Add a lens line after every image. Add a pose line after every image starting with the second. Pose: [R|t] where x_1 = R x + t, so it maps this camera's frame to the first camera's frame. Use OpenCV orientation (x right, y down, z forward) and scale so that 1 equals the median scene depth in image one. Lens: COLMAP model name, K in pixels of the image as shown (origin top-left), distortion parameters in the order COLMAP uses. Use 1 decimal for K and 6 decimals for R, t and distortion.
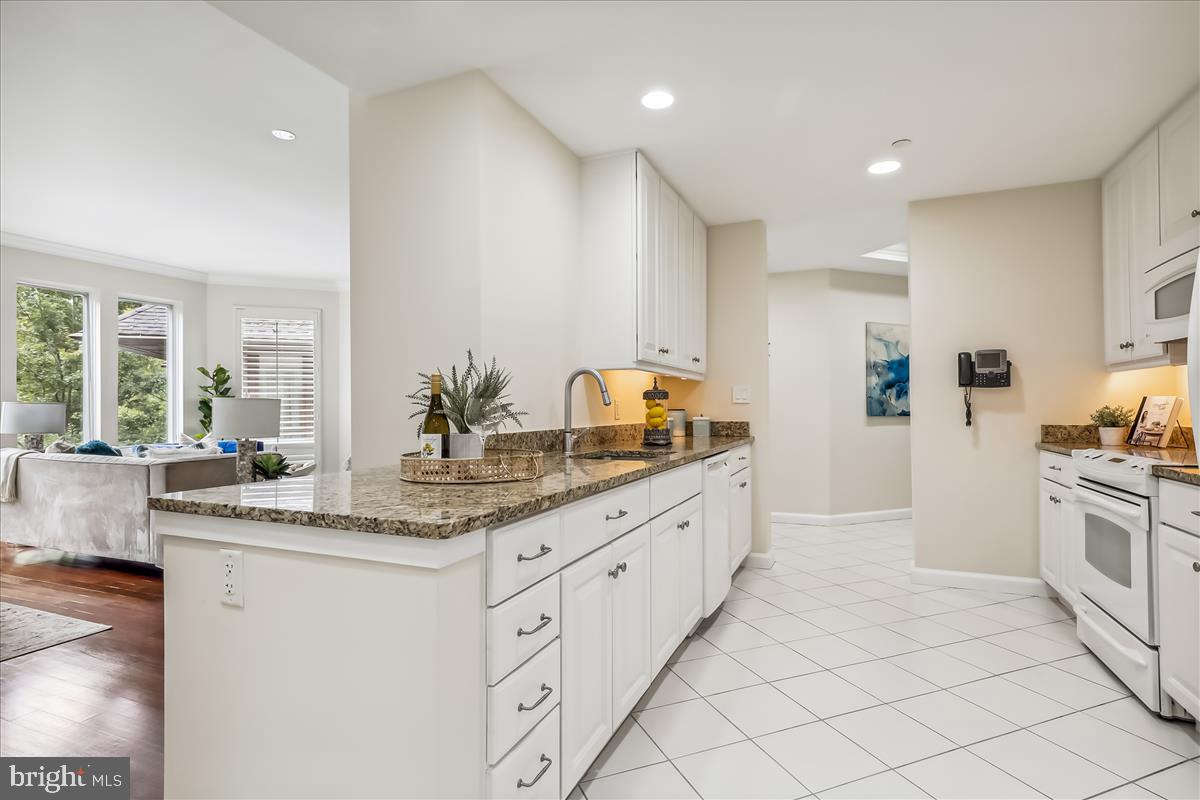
lens RADIAL K [[585.1, 0, 601.9], [0, 585.1, 404.2], [0, 0, 1]] dist [0.000077, 0.002740]
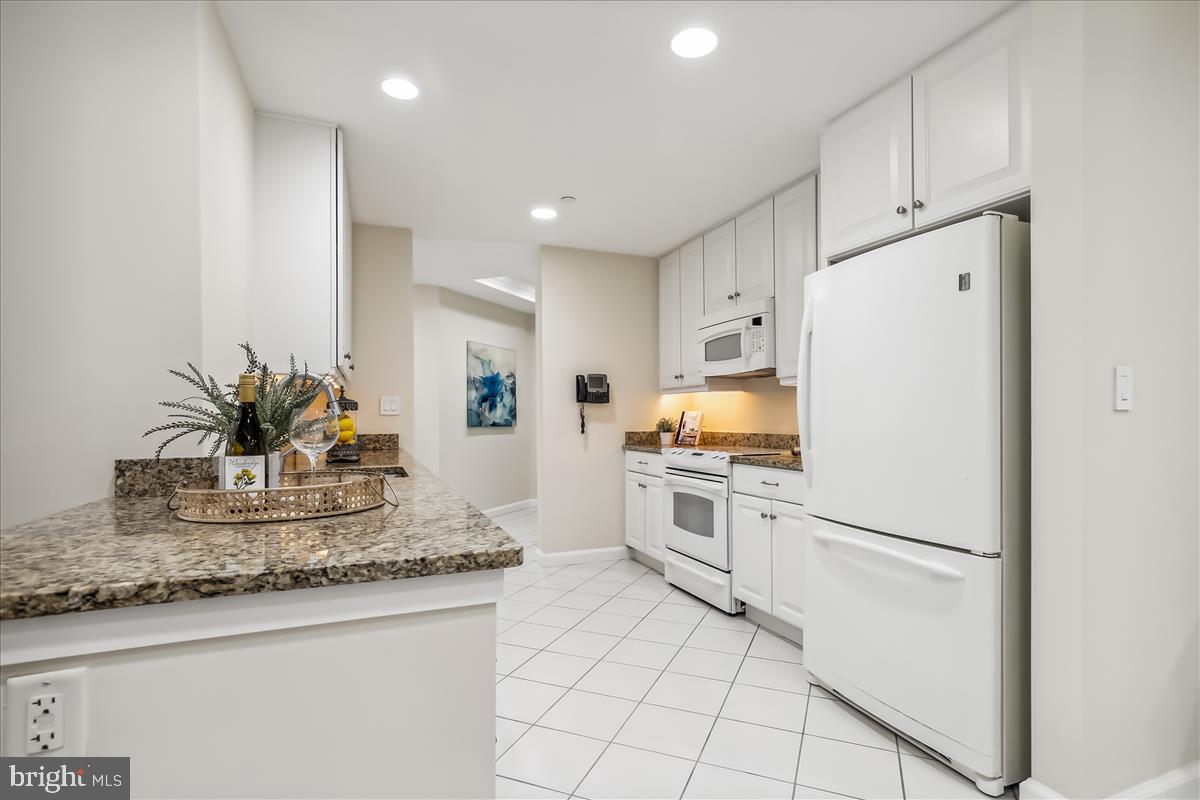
lens RADIAL K [[585.1, 0, 614.4], [0, 585.1, 415.9], [0, 0, 1]] dist [0.000077, 0.002740]
pose [[0.700185, 0.002393, 0.713957, -0.261822], [-0.002456, 0.999997, -0.000942, -0.000084], [-0.713957, -0.001094, 0.700189, 0.083906]]
